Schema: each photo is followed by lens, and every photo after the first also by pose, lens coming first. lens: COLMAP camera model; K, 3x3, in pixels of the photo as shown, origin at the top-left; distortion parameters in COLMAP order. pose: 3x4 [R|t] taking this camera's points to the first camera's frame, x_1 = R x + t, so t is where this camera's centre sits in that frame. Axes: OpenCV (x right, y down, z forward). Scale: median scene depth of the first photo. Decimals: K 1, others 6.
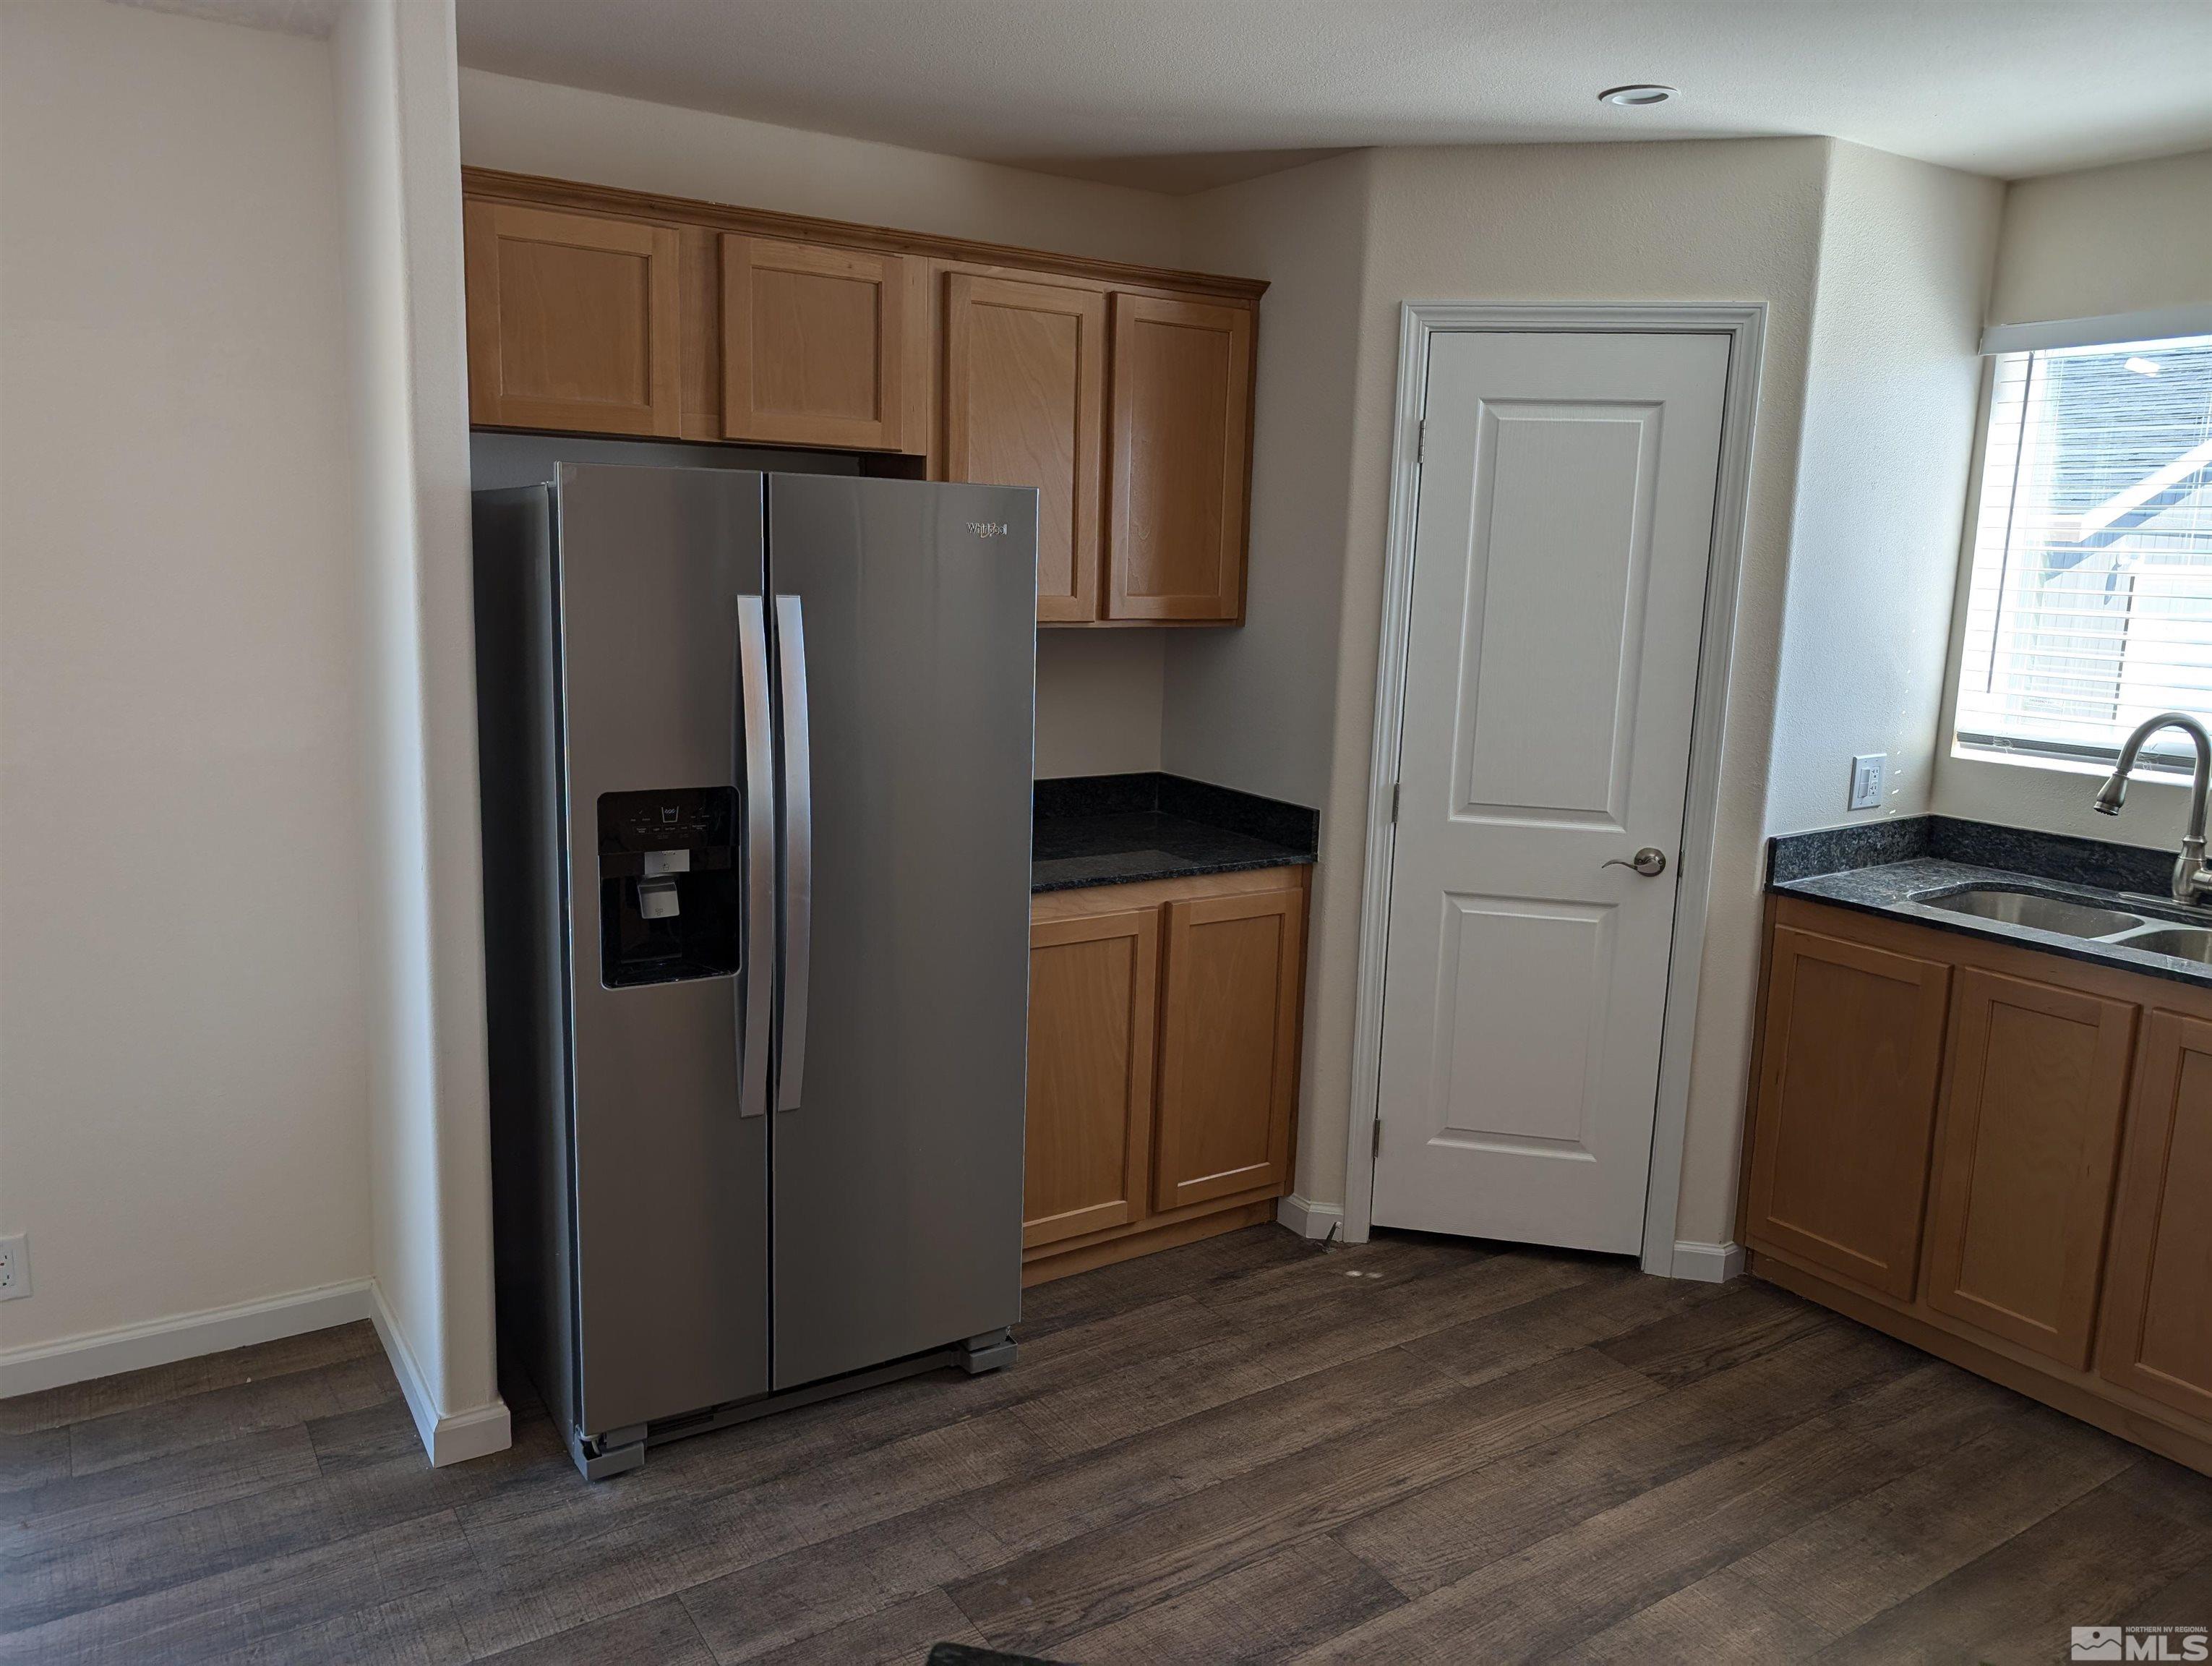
lens RADIAL K [[1595.2, 0, 1086.2], [0, 1595.2, 807.1], [0, 0, 1]] dist [0.020582, -0.018168]
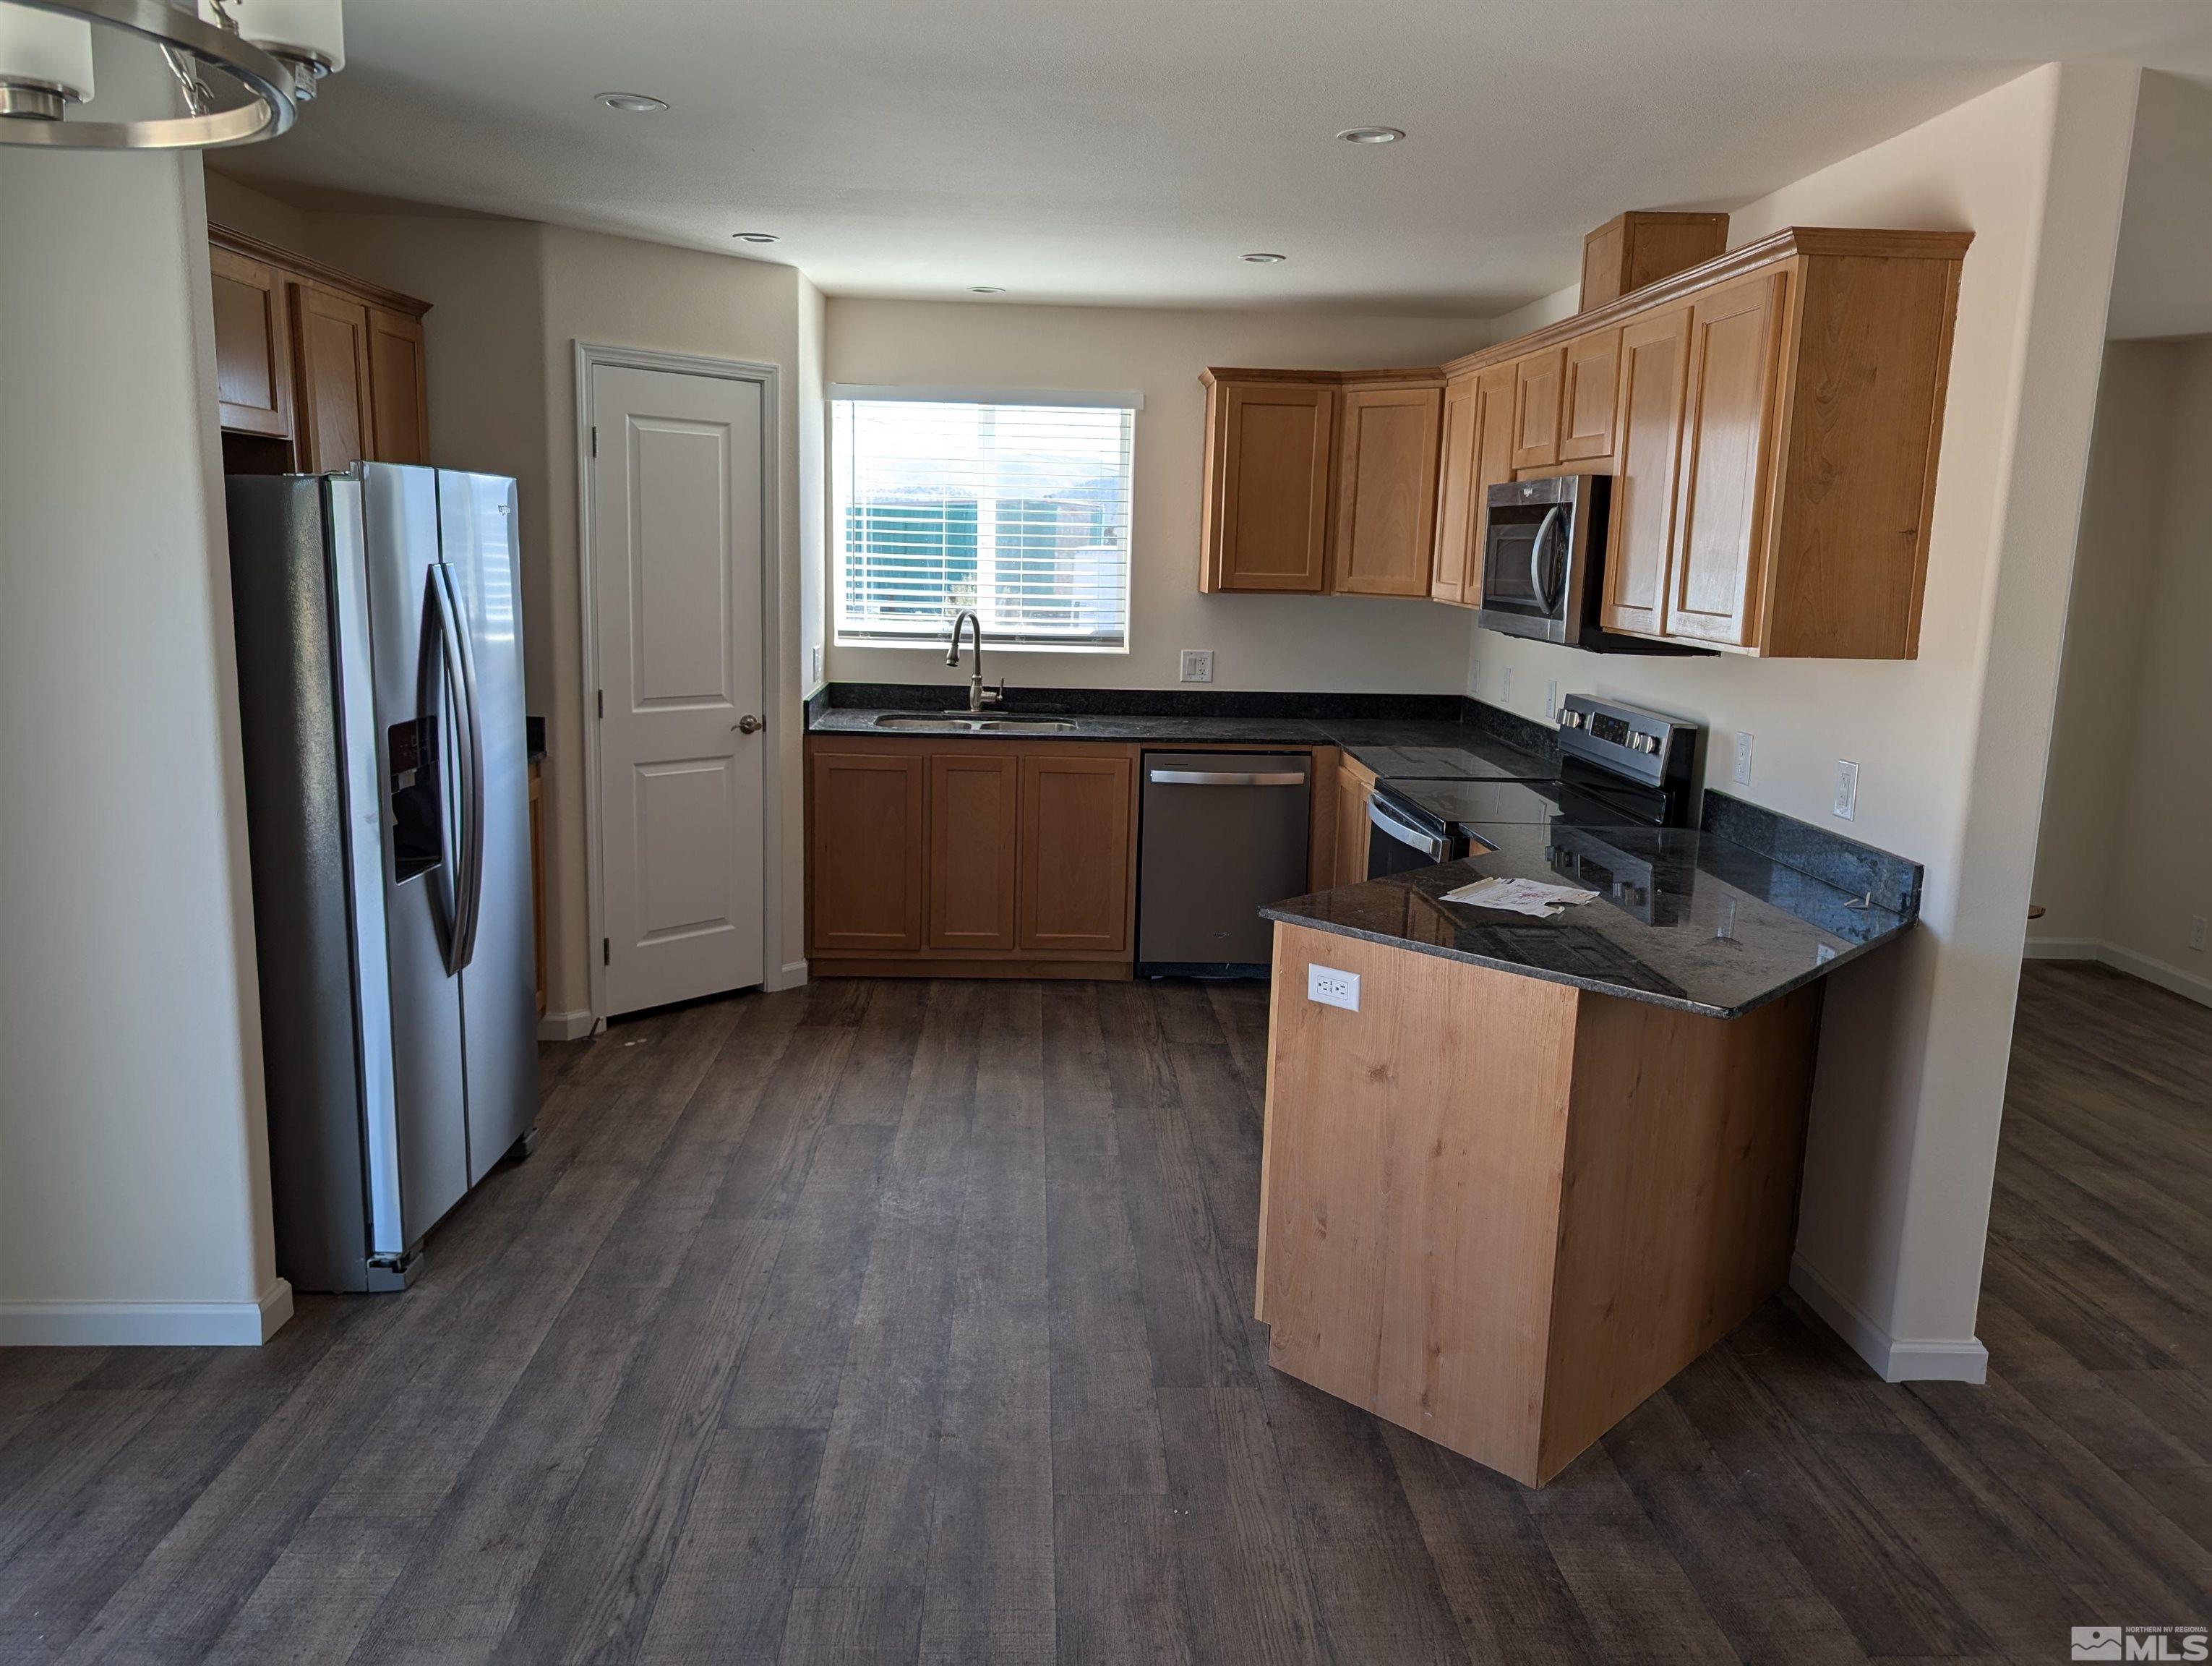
lens RADIAL K [[1595.2, 0, 1142.0], [0, 1595.2, 842.6], [0, 0, 1]] dist [0.020582, -0.018168]
pose [[0.487921, -0.172859, 0.855601, -0.845249], [0.124981, 0.983931, 0.127513, -0.002797], [-0.863894, 0.044717, 0.501685, -0.100609]]
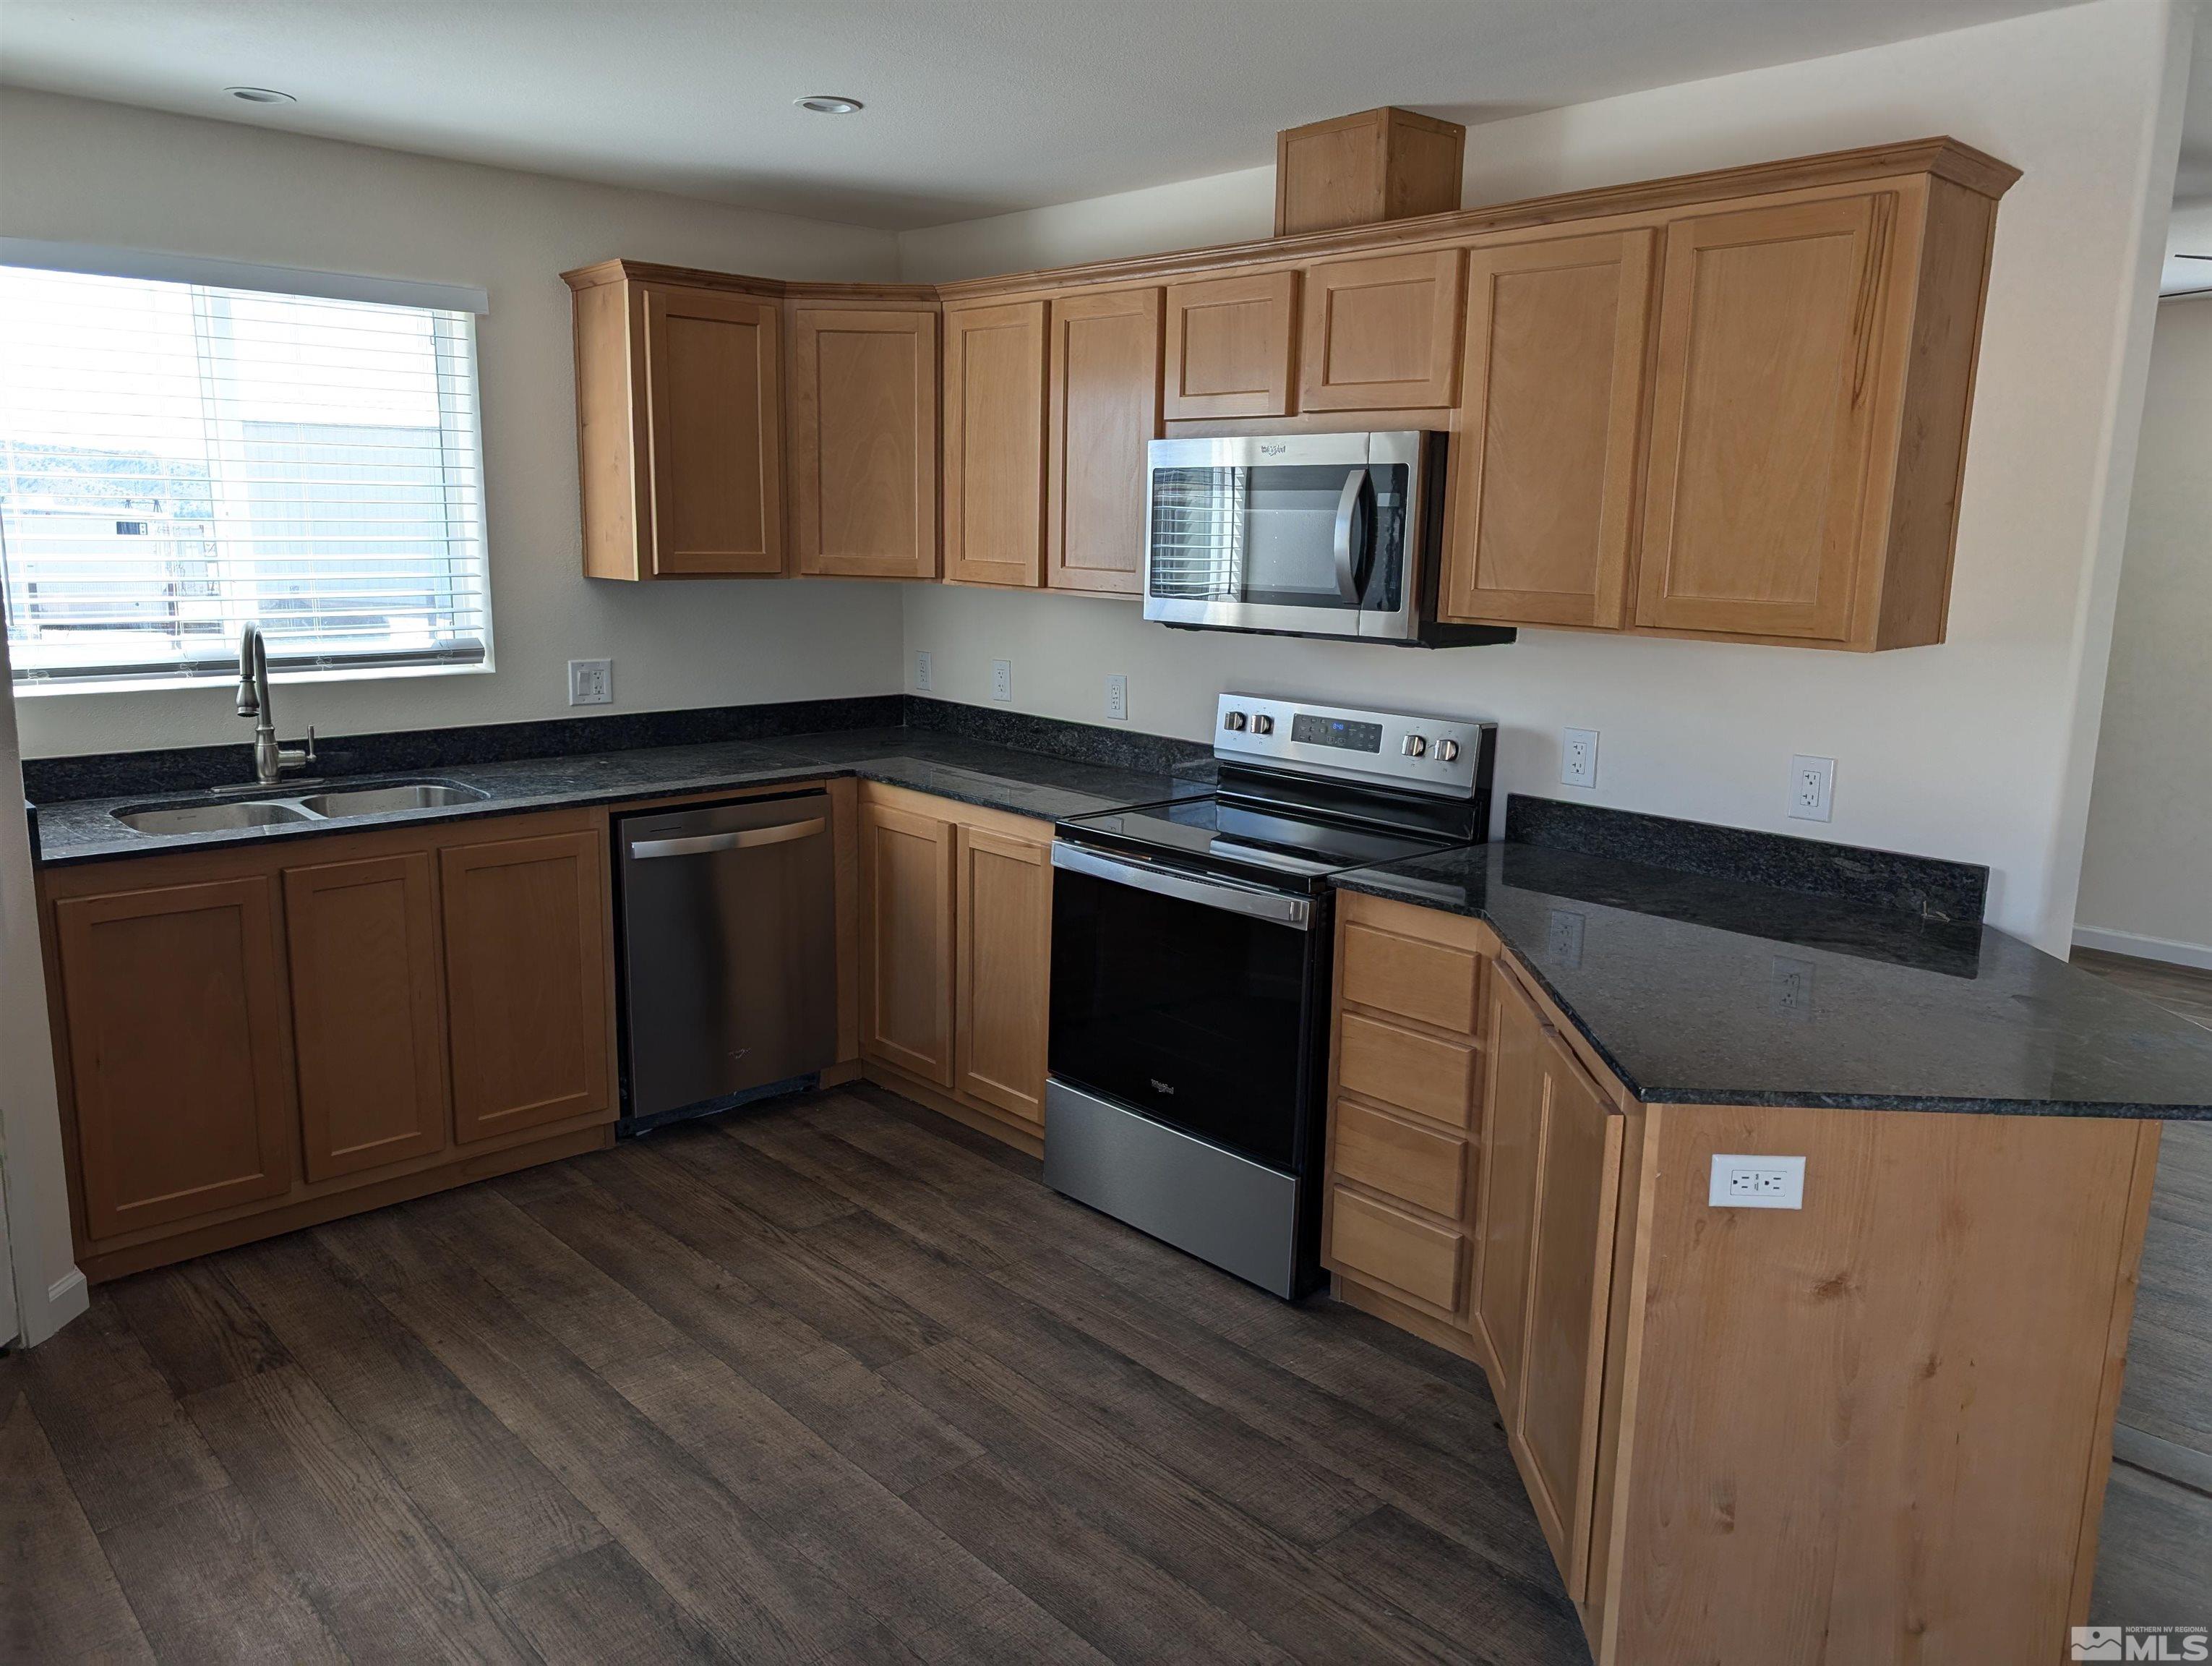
lens RADIAL K [[1595.2, 0, 1111.4], [0, 1595.2, 813.6], [0, 0, 1]] dist [0.020582, -0.018168]
pose [[-0.183867, -0.209493, 0.960367, -0.556930], [0.133232, 0.962696, 0.235509, -0.111988], [-0.973880, 0.171254, -0.149097, 0.575717]]
